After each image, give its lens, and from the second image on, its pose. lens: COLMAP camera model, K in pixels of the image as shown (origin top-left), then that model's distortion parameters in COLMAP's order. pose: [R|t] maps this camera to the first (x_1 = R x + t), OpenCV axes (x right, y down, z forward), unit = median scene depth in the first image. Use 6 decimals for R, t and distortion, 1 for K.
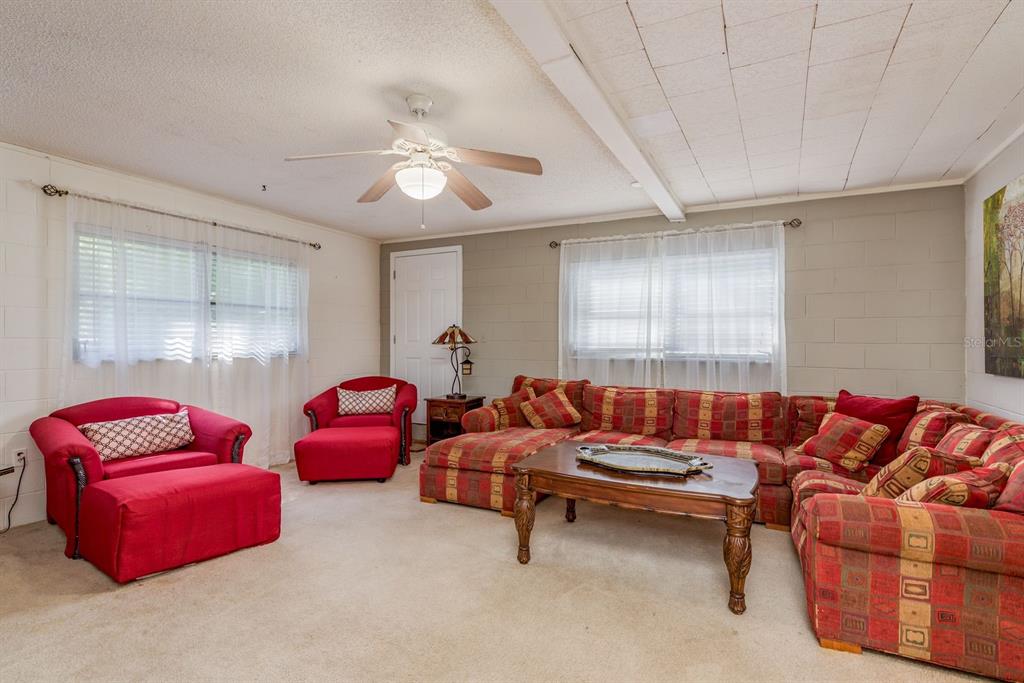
lens RADIAL K [[521.1, 0, 518.9], [0, 521.1, 343.6], [0, 0, 1]] dist [0.018489, -0.006038]
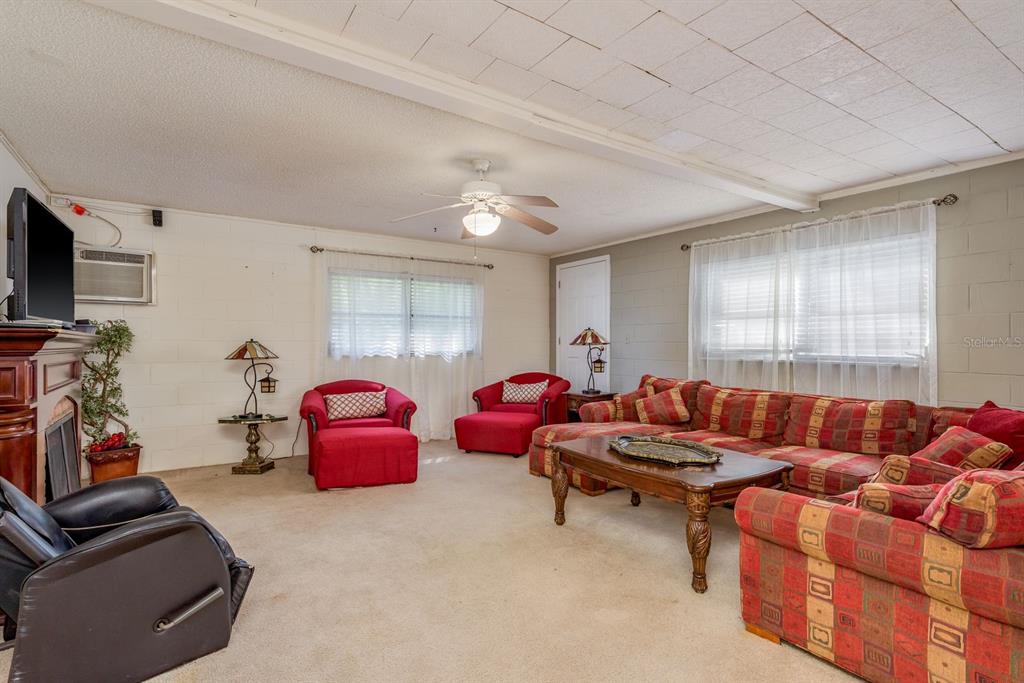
lens RADIAL K [[521.1, 0, 501.8], [0, 521.1, 342.6], [0, 0, 1]] dist [0.018489, -0.006038]
pose [[0.866021, -0.002042, -0.500003, 0.369224], [-0.000140, 0.999991, -0.004327, 0.001059], [0.500007, 0.003817, 0.866013, -0.089270]]
